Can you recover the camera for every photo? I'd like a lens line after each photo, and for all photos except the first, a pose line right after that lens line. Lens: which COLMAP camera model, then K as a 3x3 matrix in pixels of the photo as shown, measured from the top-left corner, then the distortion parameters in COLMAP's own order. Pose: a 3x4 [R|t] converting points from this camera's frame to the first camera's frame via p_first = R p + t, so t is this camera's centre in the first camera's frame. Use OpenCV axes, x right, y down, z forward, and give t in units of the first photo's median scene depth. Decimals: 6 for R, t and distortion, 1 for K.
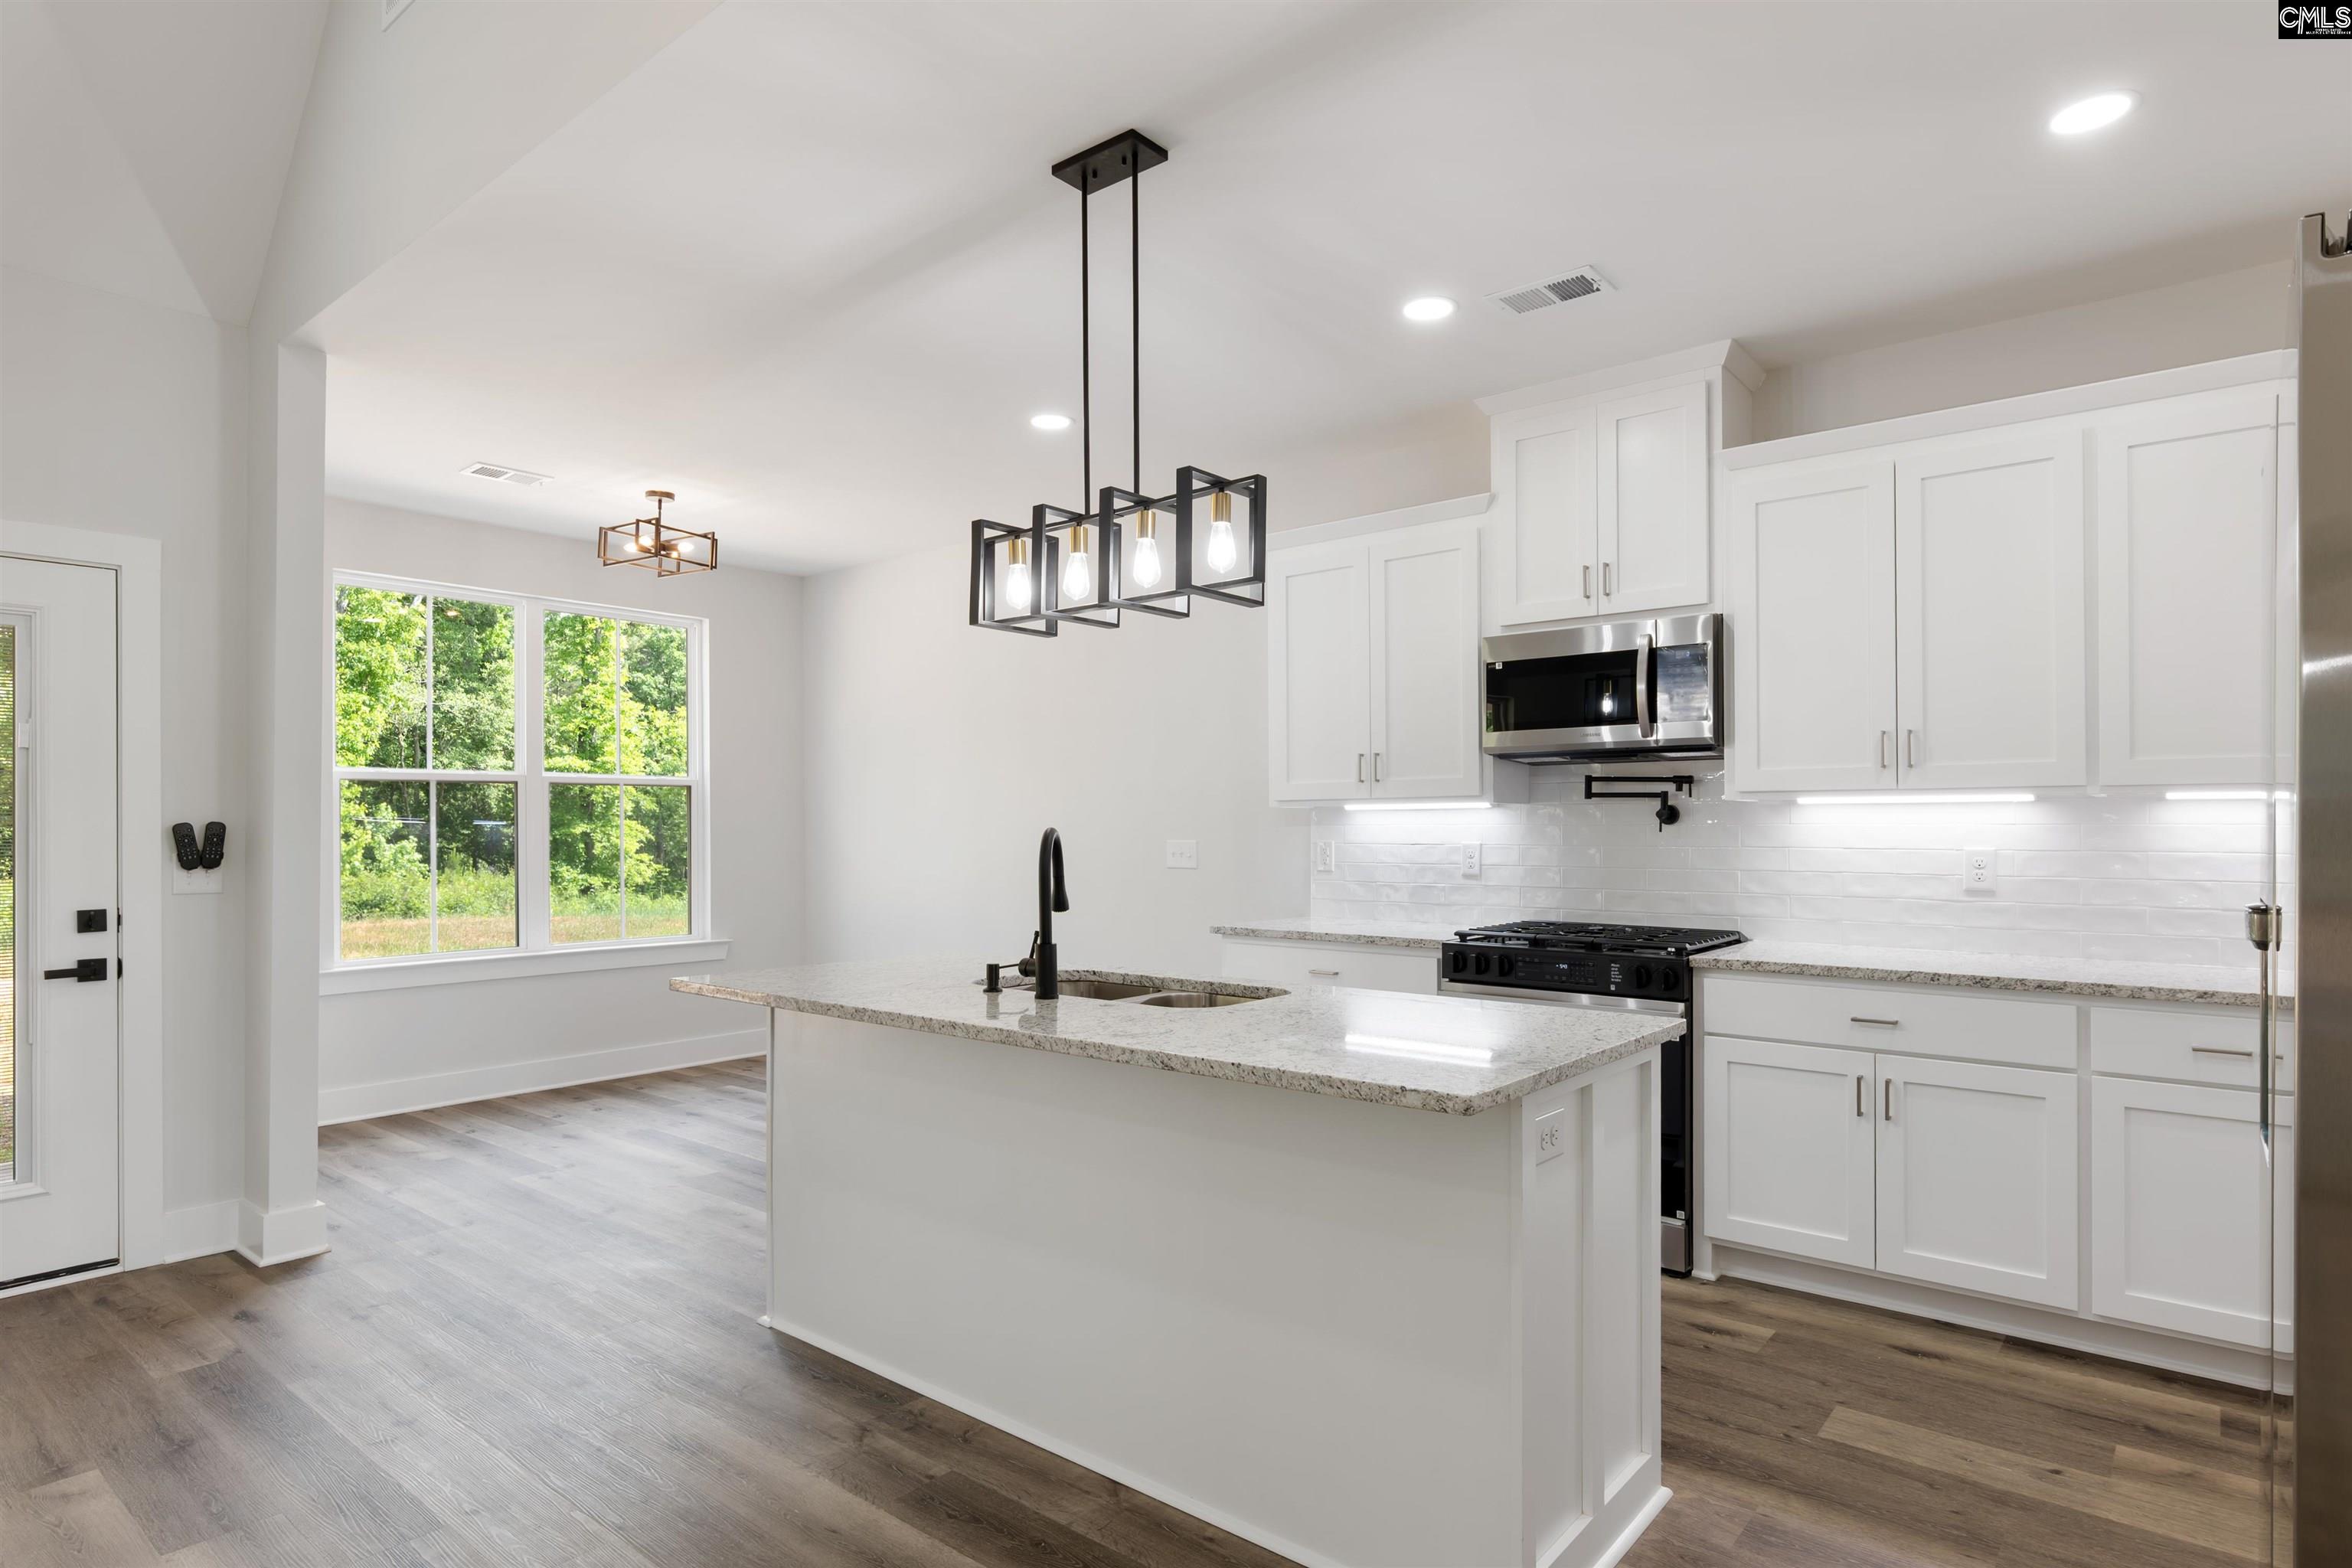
lens RADIAL K [[1263.3, 0, 1176.7], [0, 1263.3, 817.6], [0, 0, 1]] dist [0.000231, -0.000056]
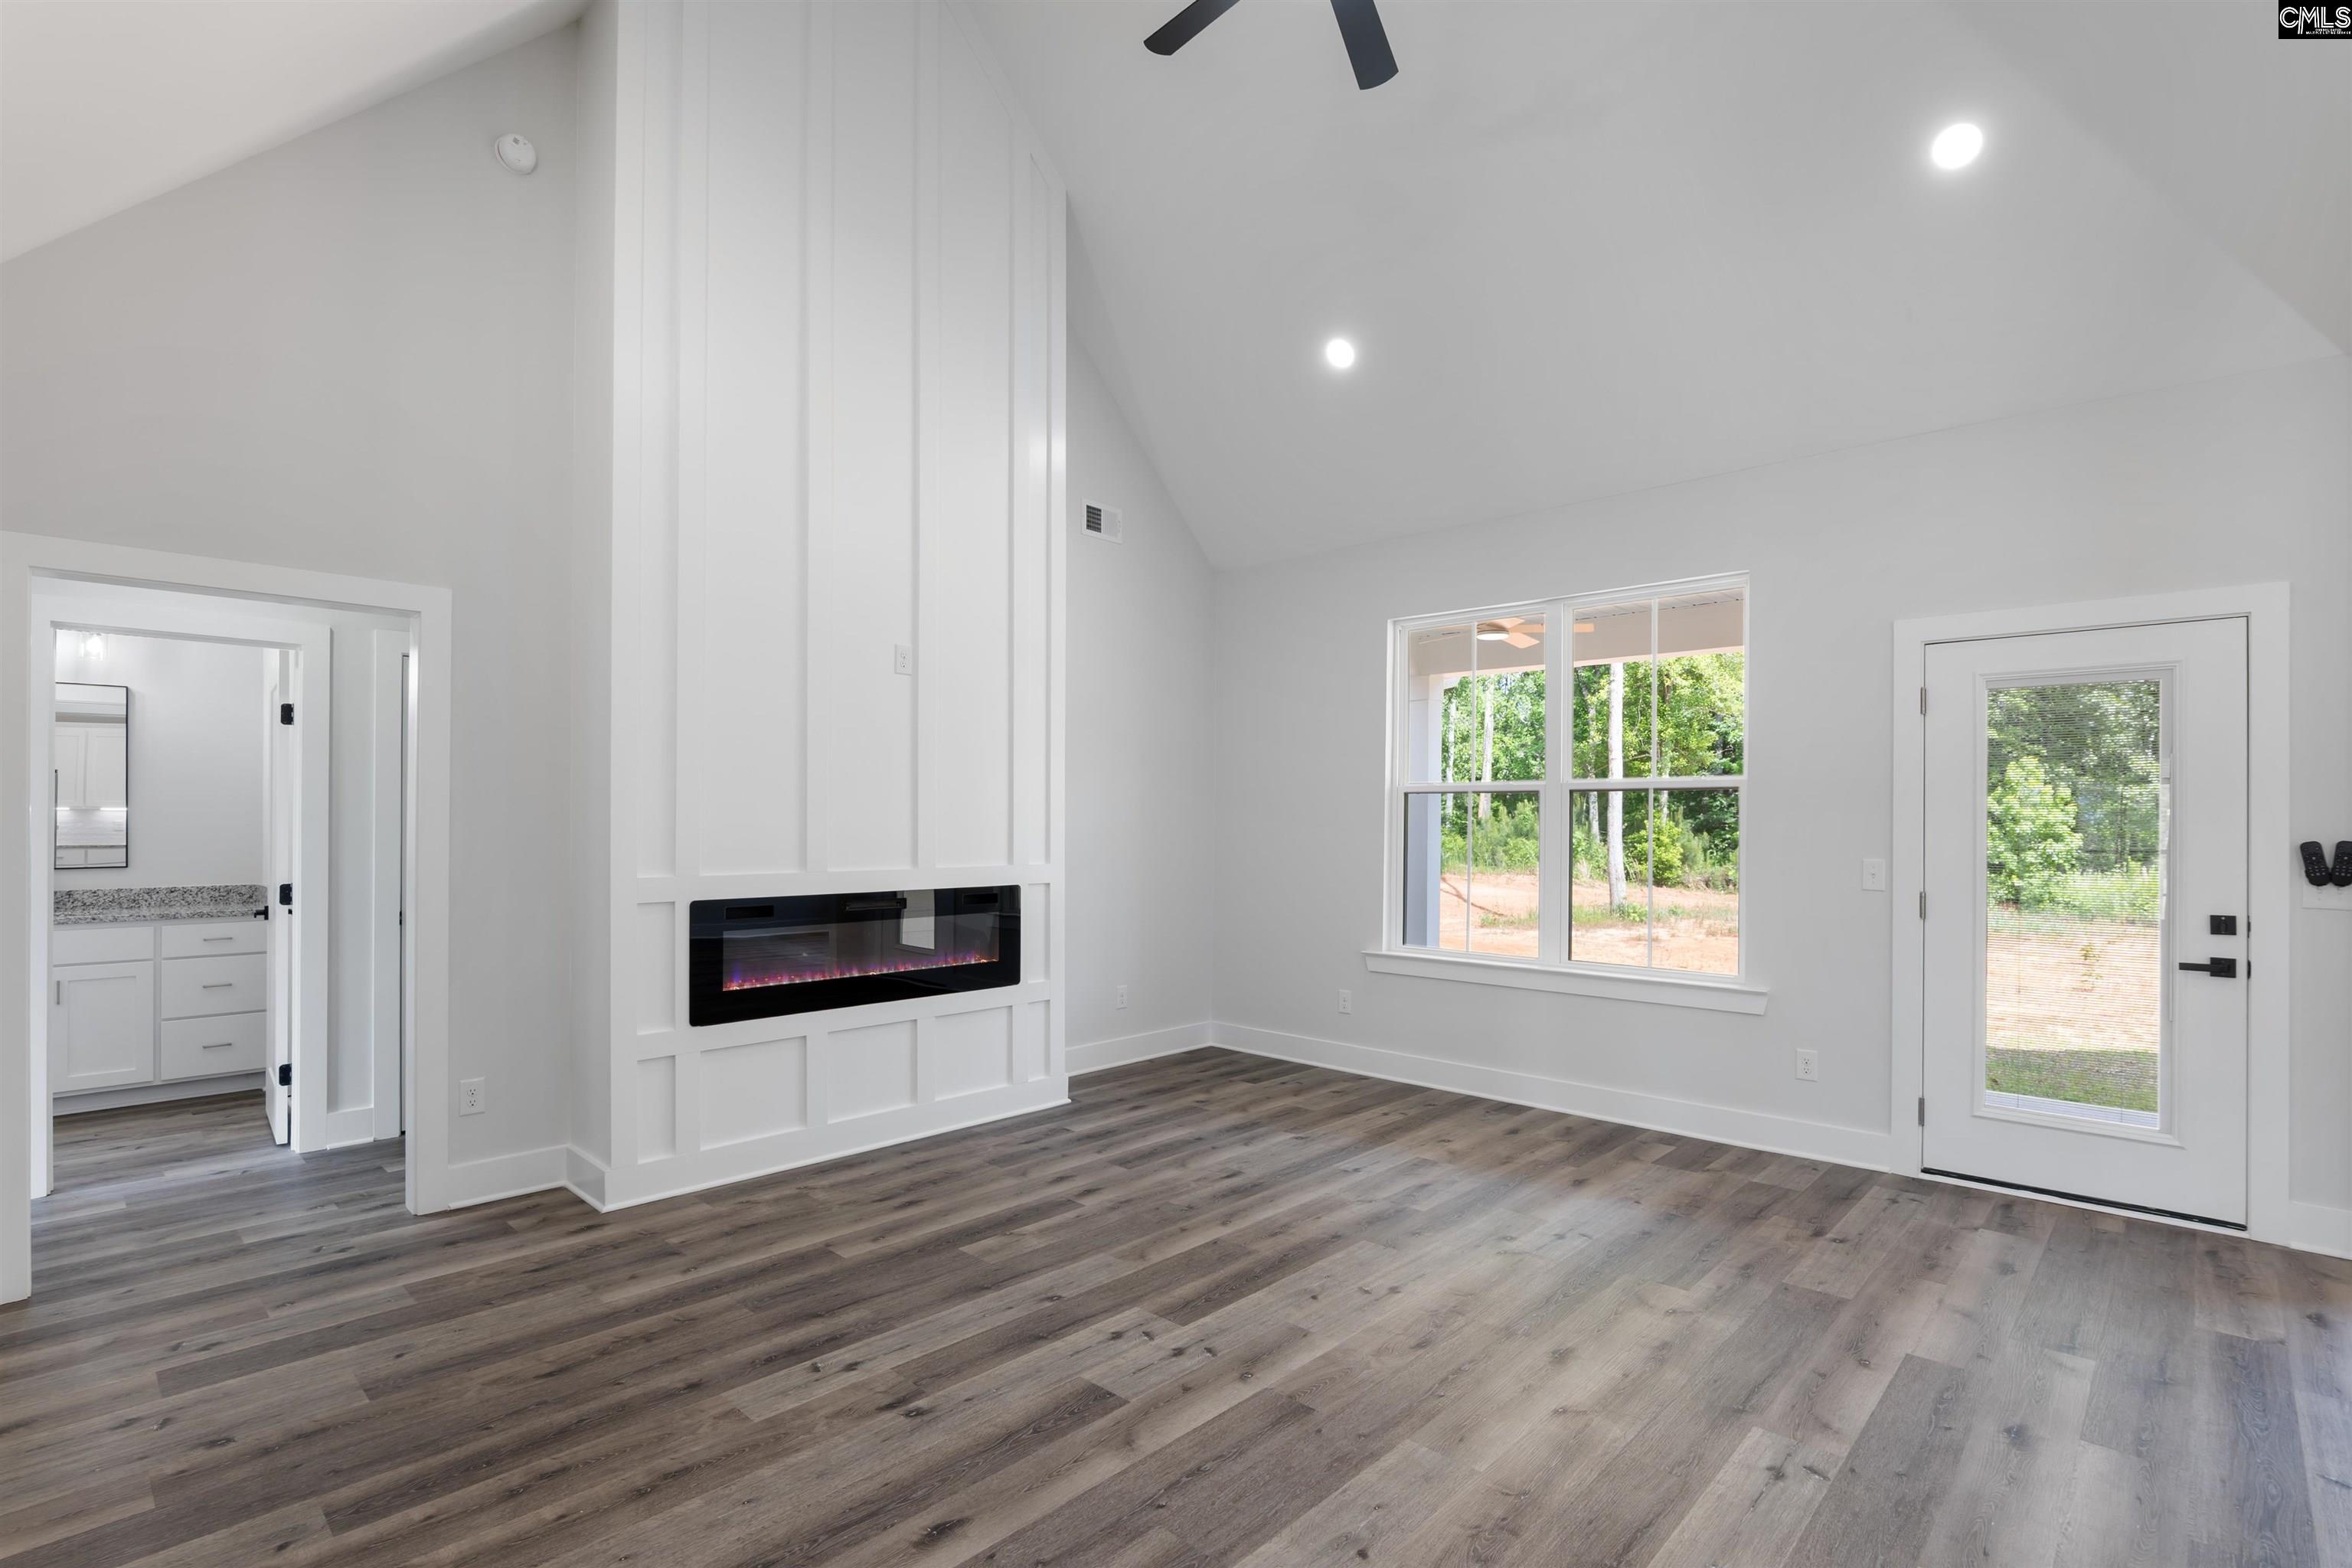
lens RADIAL K [[1106.9, 0, 1178.3], [0, 1106.9, 816.0], [0, 0, 1]] dist [-0.025417, 0.008340]
pose [[-0.067252, -0.000064, -0.997736, 0.198851], [0.000926, 1.000000, -0.000126, -0.018671], [0.997736, -0.000932, -0.067252, 0.113578]]
